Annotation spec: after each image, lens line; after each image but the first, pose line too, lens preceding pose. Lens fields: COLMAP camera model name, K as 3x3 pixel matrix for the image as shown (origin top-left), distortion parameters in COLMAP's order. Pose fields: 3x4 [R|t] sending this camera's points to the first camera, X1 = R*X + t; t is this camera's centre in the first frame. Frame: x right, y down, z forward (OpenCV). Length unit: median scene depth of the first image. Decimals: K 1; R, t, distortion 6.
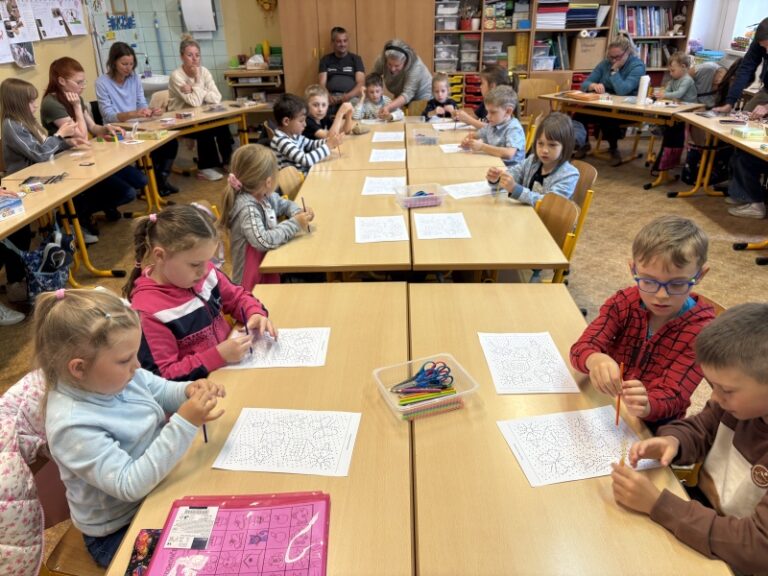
lens RADIAL K [[580.6, 0, 384.6], [0, 580.6, 277.8], [0, 0, 1]] dist [0.025513, -0.015814]
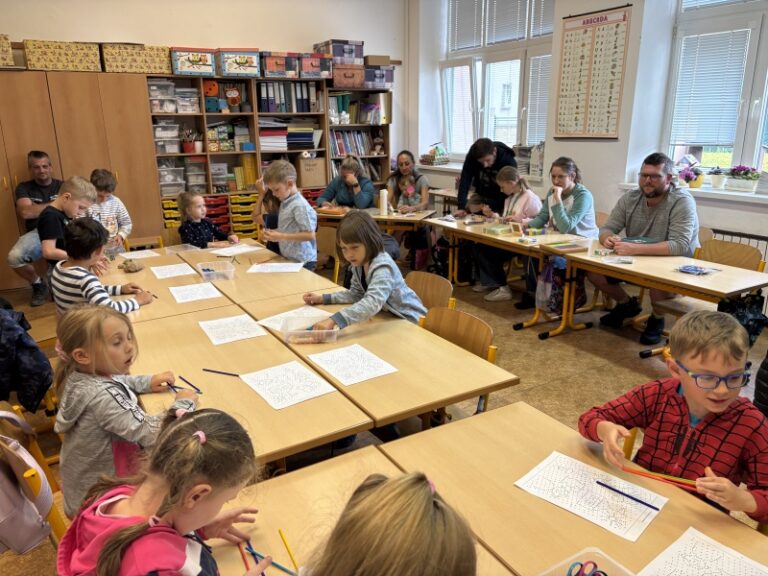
lens RADIAL K [[580.6, 0, 383.6], [0, 580.6, 285.7], [0, 0, 1]] dist [0.025513, -0.015814]
pose [[0.845115, -0.135979, 0.517001, -0.152390], [0.226342, 0.967163, -0.115611, -0.047906], [-0.484303, 0.214724, 0.848141, 0.123932]]
